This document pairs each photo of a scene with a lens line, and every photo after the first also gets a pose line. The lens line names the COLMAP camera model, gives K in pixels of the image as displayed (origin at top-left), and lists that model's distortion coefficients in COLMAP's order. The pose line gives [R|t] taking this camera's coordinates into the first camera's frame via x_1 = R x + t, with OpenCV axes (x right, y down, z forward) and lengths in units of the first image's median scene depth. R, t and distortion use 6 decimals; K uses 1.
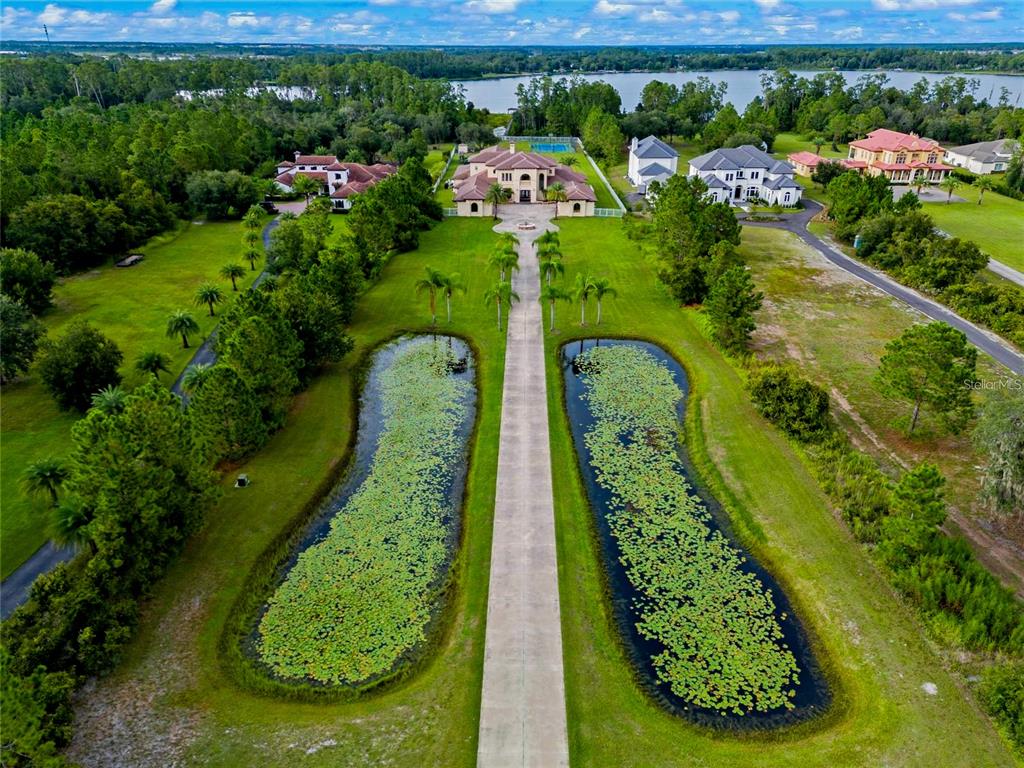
lens RADIAL K [[743.0, 0, 512.3], [0, 743.0, 383.7], [0, 0, 1]] dist [0.070298, -0.059485]
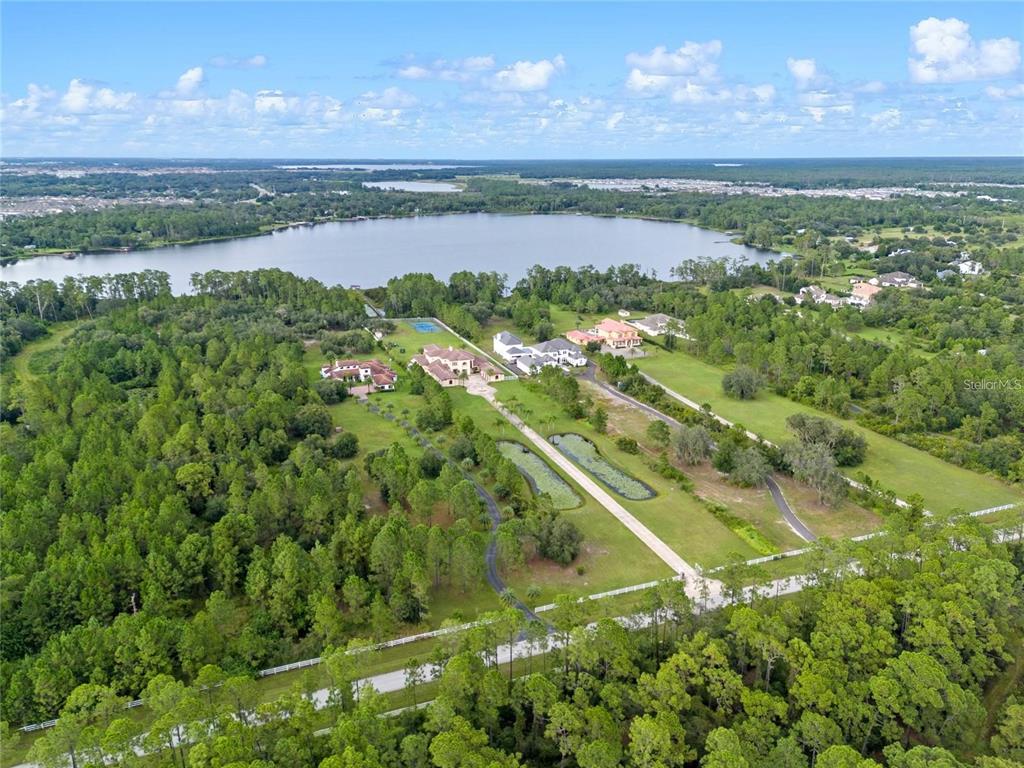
lens RADIAL K [[743.0, 0, 512.3], [0, 743.0, 383.7], [0, 0, 1]] dist [0.070298, -0.059485]
pose [[0.931772, -0.104680, 0.347625, -0.565824], [0.149885, 0.983034, -0.105731, 0.012248], [-0.330660, 0.150621, 0.931653, -0.917786]]
